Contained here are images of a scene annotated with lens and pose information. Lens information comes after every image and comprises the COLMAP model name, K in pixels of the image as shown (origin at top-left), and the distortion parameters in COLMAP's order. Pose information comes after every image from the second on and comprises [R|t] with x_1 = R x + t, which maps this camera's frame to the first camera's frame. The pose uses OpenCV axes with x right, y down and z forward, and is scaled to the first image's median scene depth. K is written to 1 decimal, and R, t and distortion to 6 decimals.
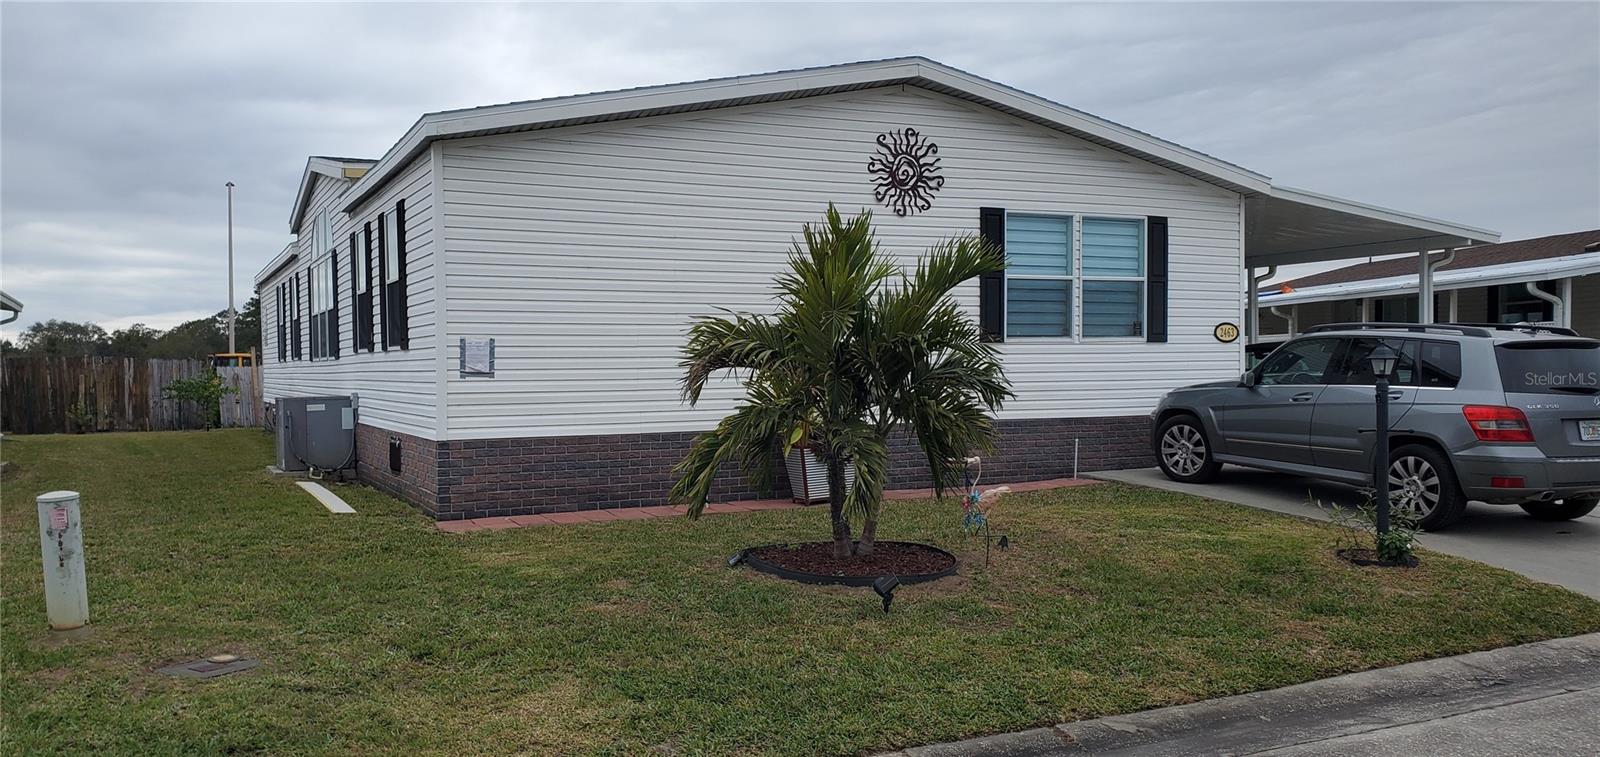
lens RADIAL K [[1251.5, 0, 802.9], [0, 1251.5, 454.6], [0, 0, 1]] dist [0.061534, -0.001337]
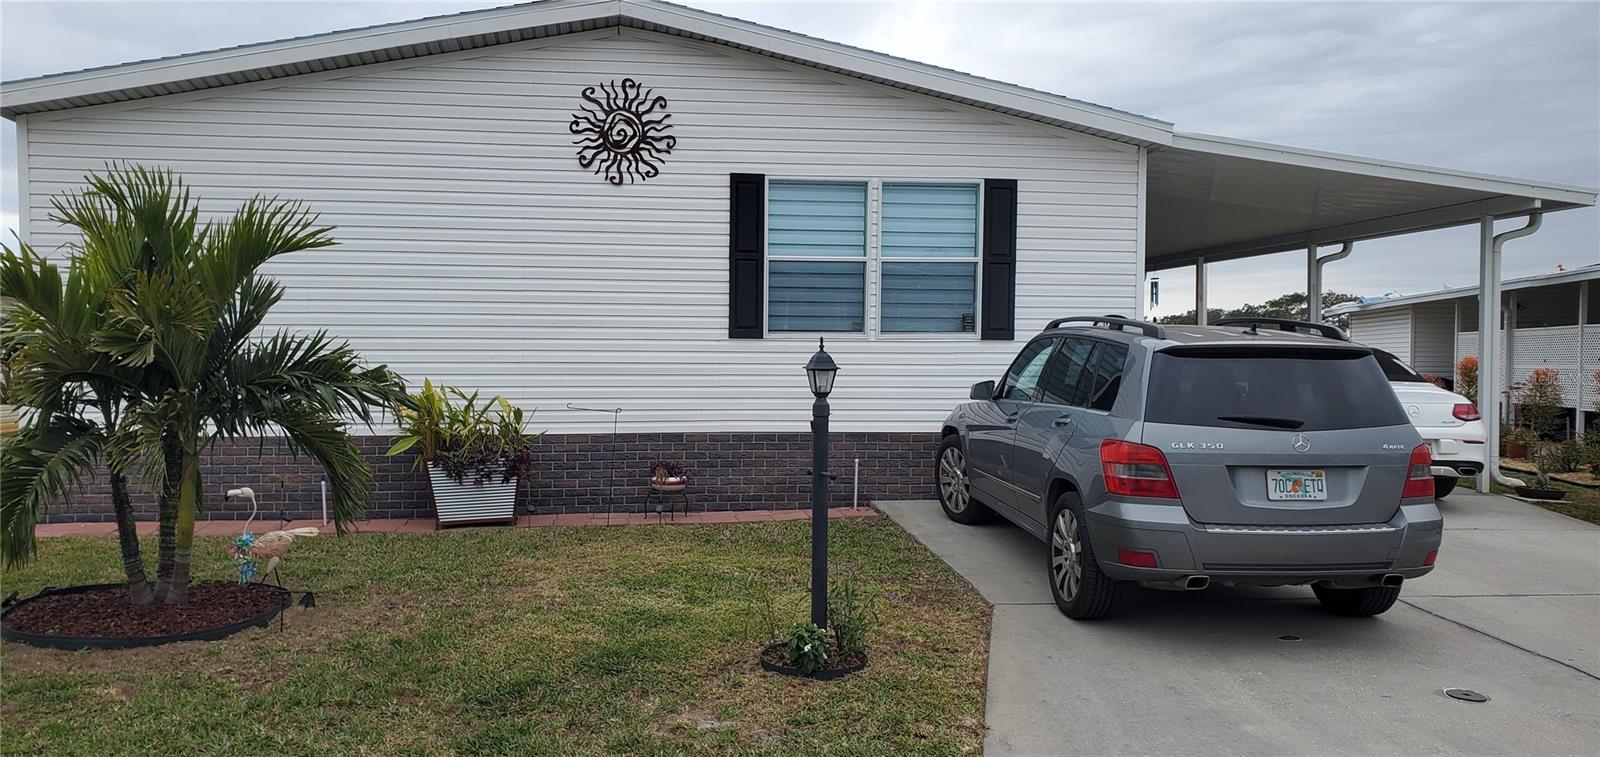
lens RADIAL K [[1237.1, 0, 797.1], [0, 1237.1, 412.1], [0, 0, 1]] dist [0.242576, -0.645859]
pose [[0.950945, 0.028167, -0.308075, 0.449089], [-0.036481, 0.999108, -0.021260, -0.025738], [0.307202, 0.031456, 0.951124, 0.249184]]
